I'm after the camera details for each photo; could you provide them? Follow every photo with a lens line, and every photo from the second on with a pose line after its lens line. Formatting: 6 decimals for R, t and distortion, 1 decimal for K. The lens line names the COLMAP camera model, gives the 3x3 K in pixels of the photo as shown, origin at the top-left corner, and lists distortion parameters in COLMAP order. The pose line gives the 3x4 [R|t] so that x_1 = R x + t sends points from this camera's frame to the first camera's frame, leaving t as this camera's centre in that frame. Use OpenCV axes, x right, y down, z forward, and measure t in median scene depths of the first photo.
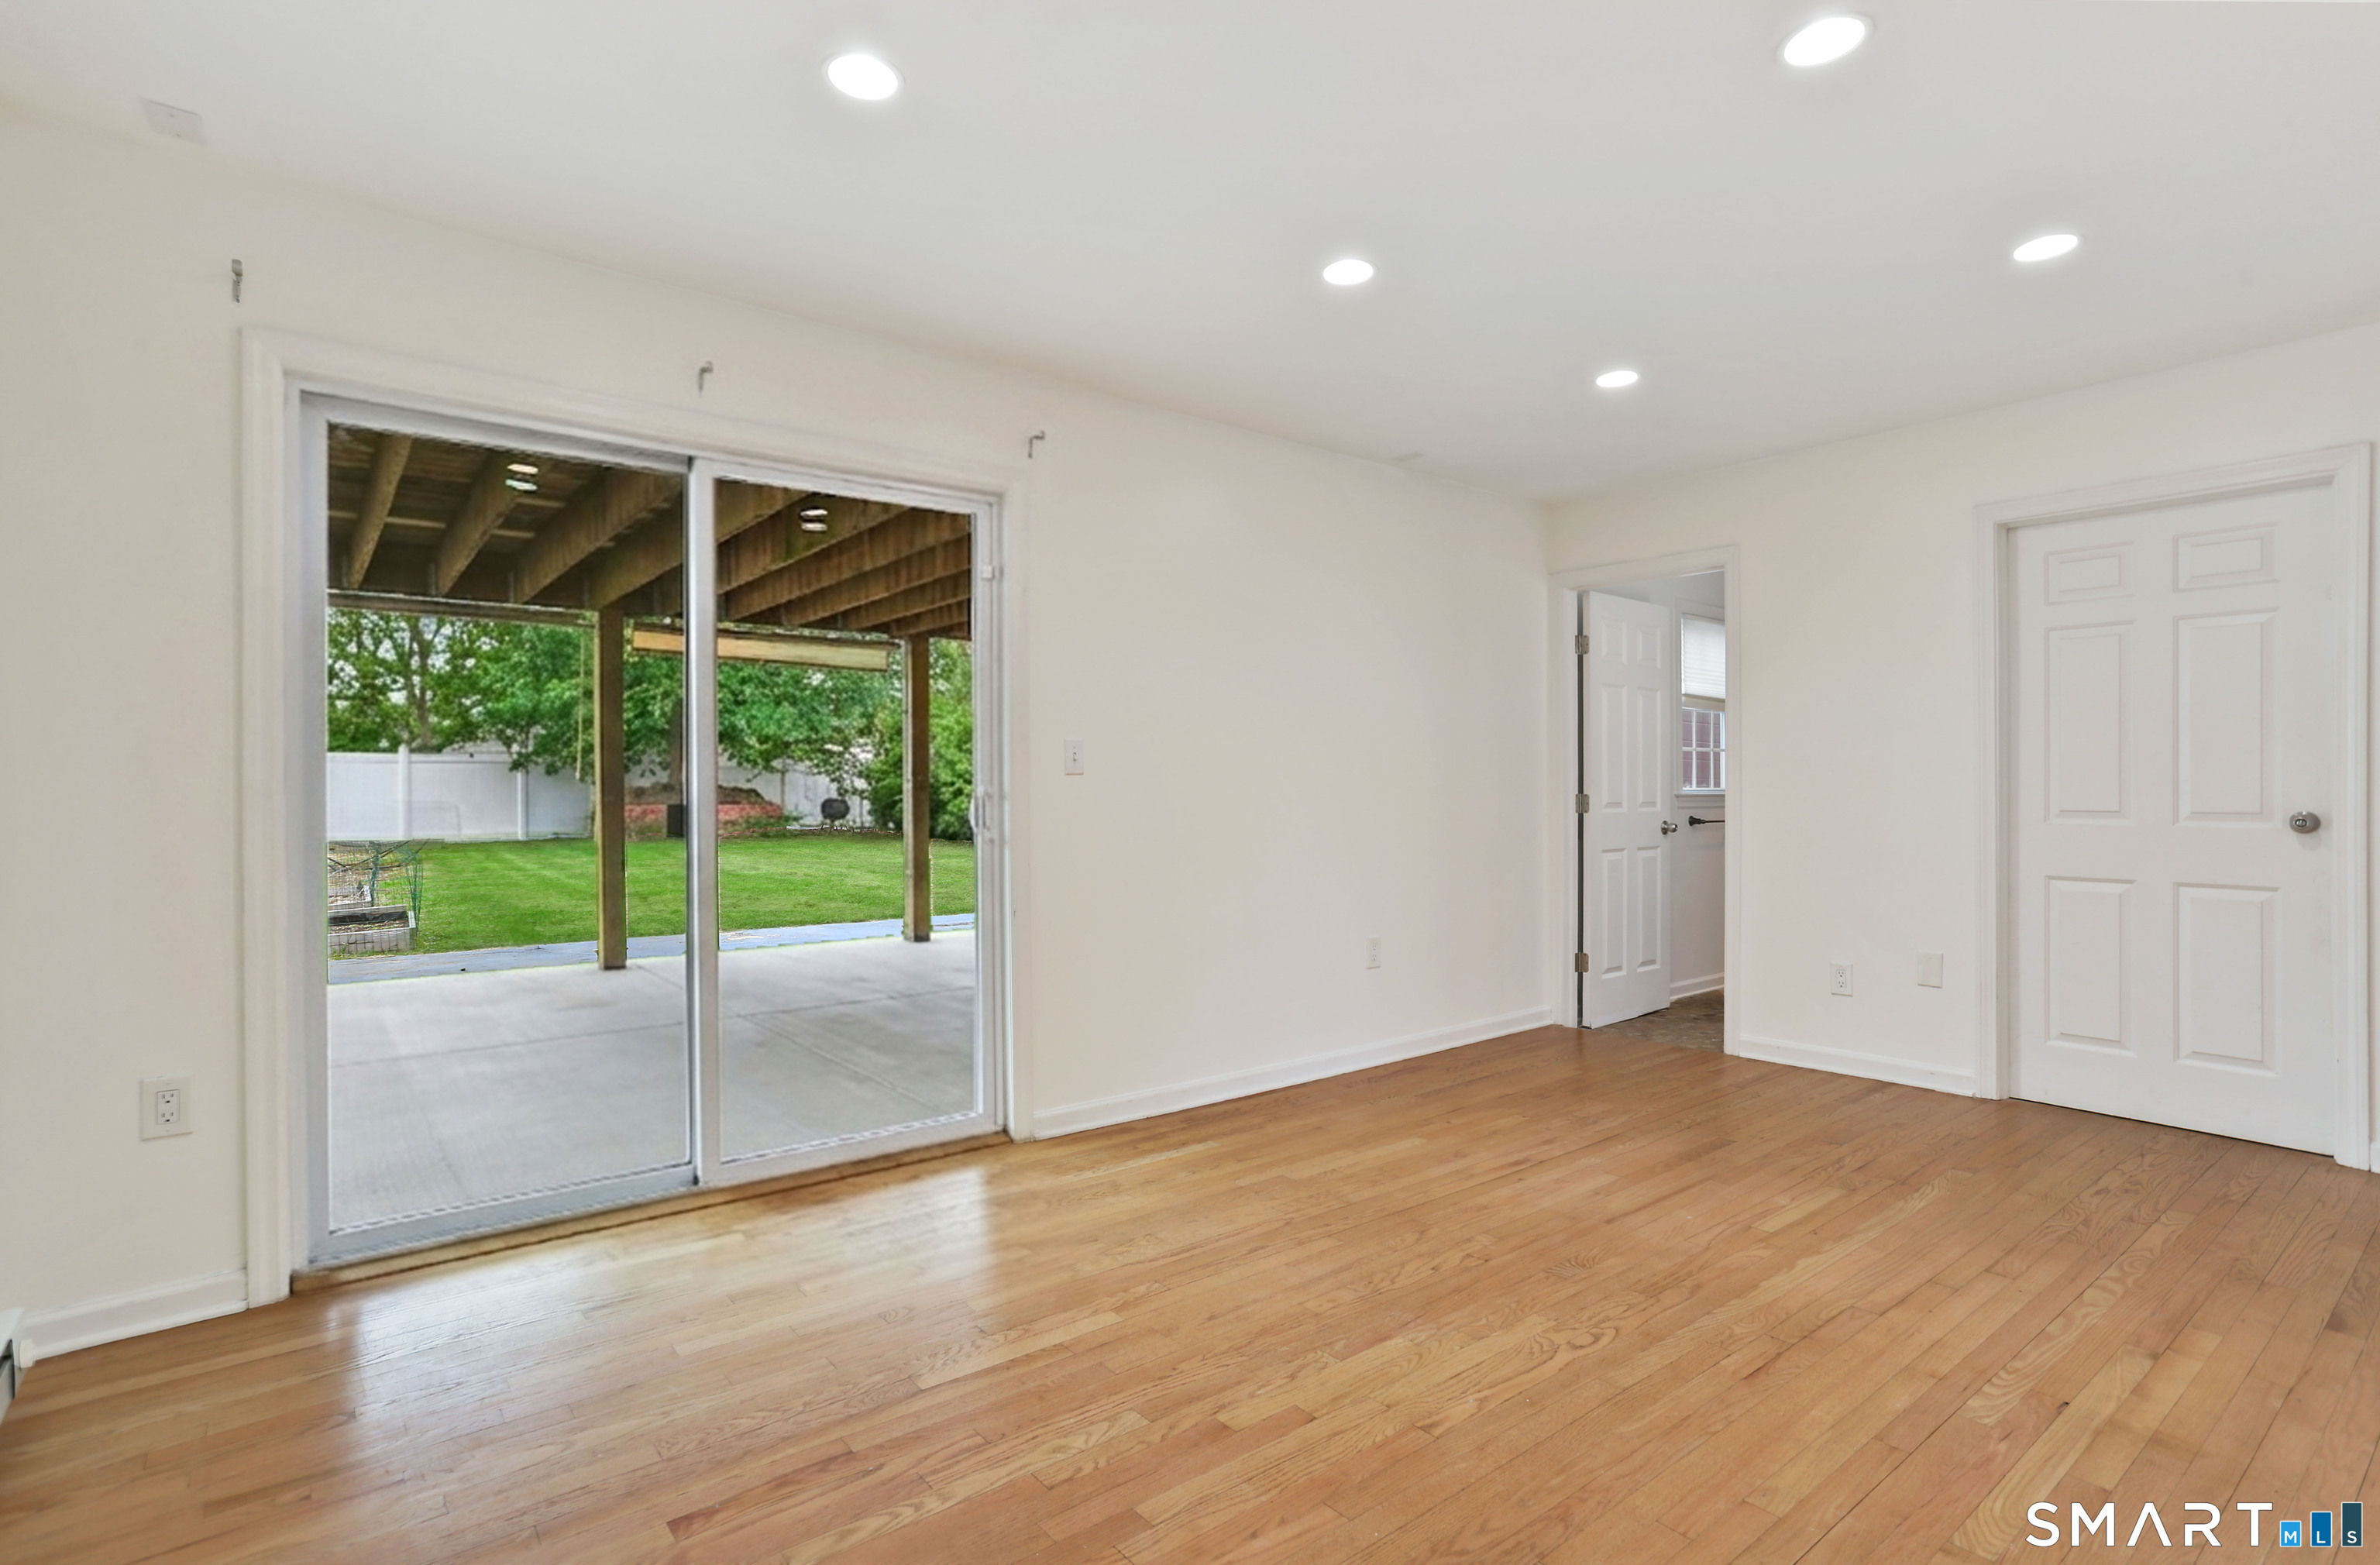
lens RADIAL K [[1150.5, 0, 1190.9], [0, 1150.5, 786.3], [0, 0, 1]] dist [-0.003666, -0.000027]
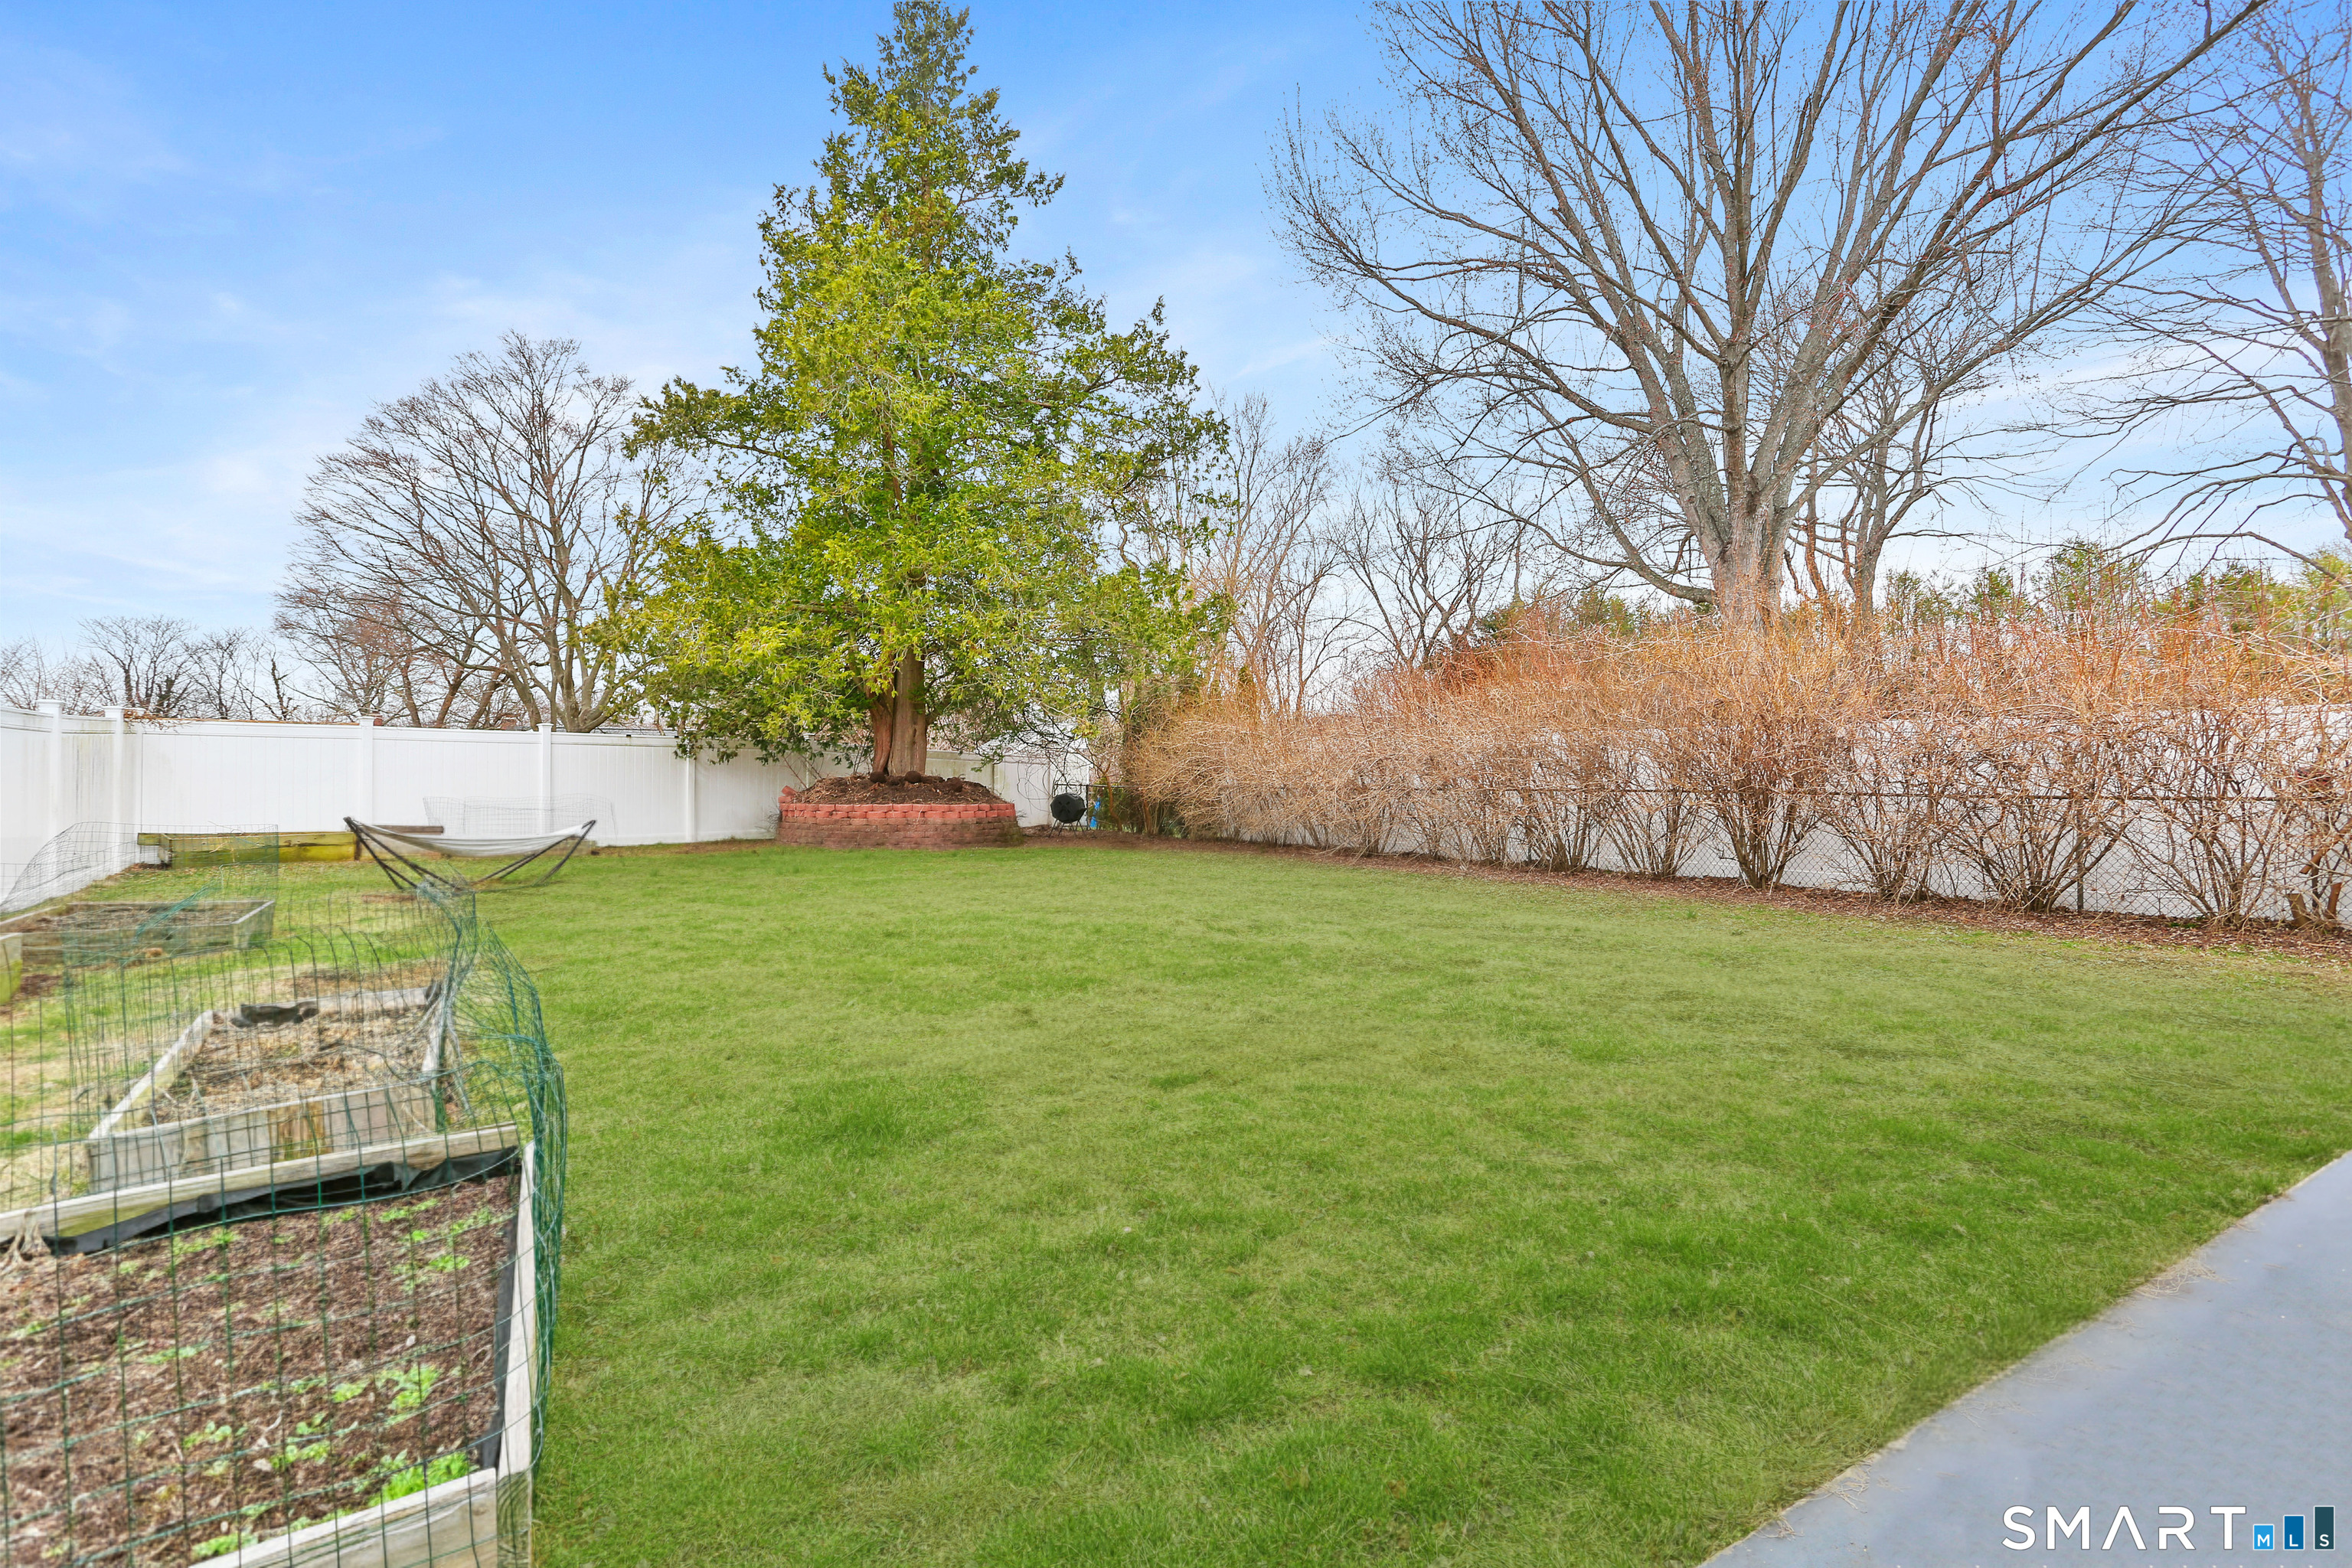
lens RADIAL K [[1137.0, 0, 1176.9], [0, 1137.0, 785.2], [0, 0, 1]] dist [-0.003666, -0.000027]
pose [[0.995092, 0.001620, -0.098943, -0.176125], [-0.001792, 0.999997, -0.001653, 0.006288], [0.098940, 0.001822, 0.995092, 0.263938]]
